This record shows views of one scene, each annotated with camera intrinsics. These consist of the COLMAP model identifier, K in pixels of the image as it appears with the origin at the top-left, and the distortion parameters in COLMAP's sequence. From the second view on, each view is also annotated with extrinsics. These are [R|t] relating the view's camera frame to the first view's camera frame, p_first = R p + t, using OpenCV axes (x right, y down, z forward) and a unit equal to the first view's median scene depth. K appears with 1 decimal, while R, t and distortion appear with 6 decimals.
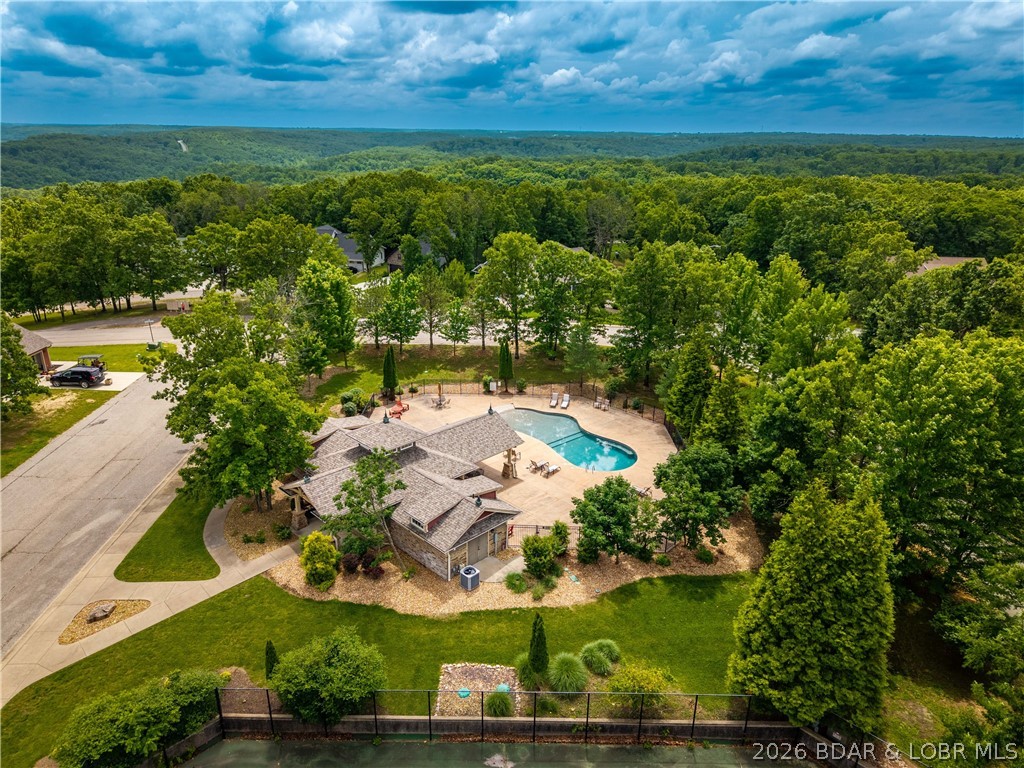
lens RADIAL K [[678.9, 0, 508.8], [0, 678.9, 401.3], [0, 0, 1]] dist [0.012019, -0.009366]
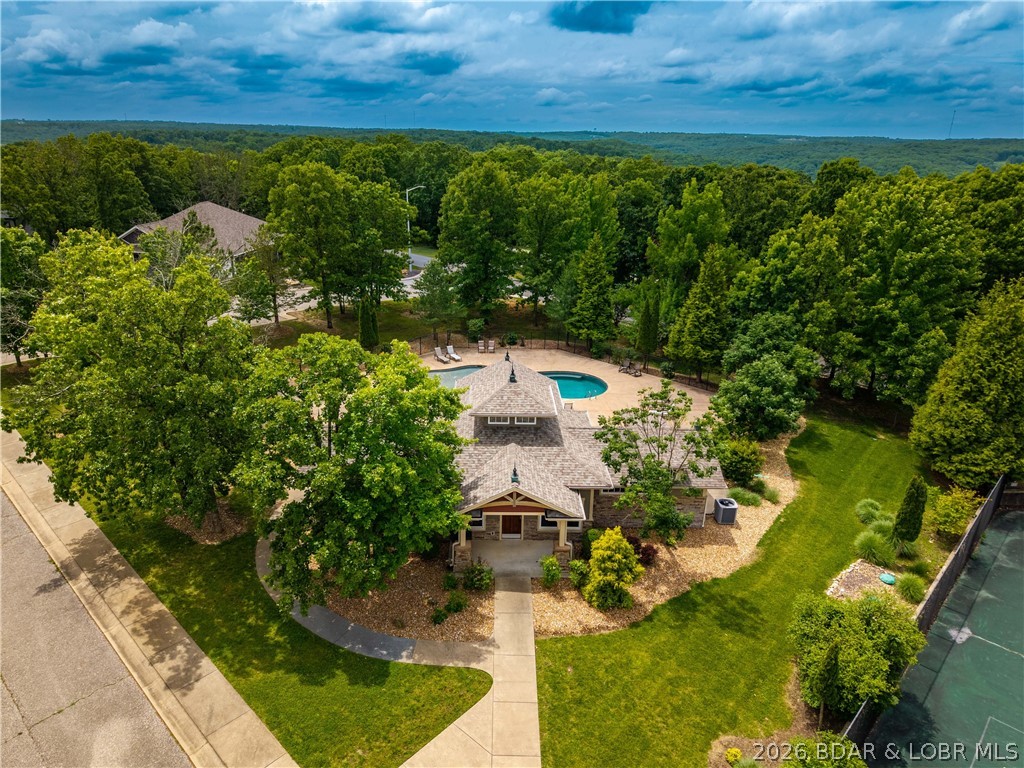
lens RADIAL K [[678.9, 0, 508.8], [0, 678.9, 401.3], [0, 0, 1]] dist [0.012019, -0.009366]
pose [[0.684207, -0.264530, 0.679621, -0.755055], [0.255552, 0.959775, 0.116298, -0.036434], [-0.683048, 0.094107, 0.724286, 0.543201]]
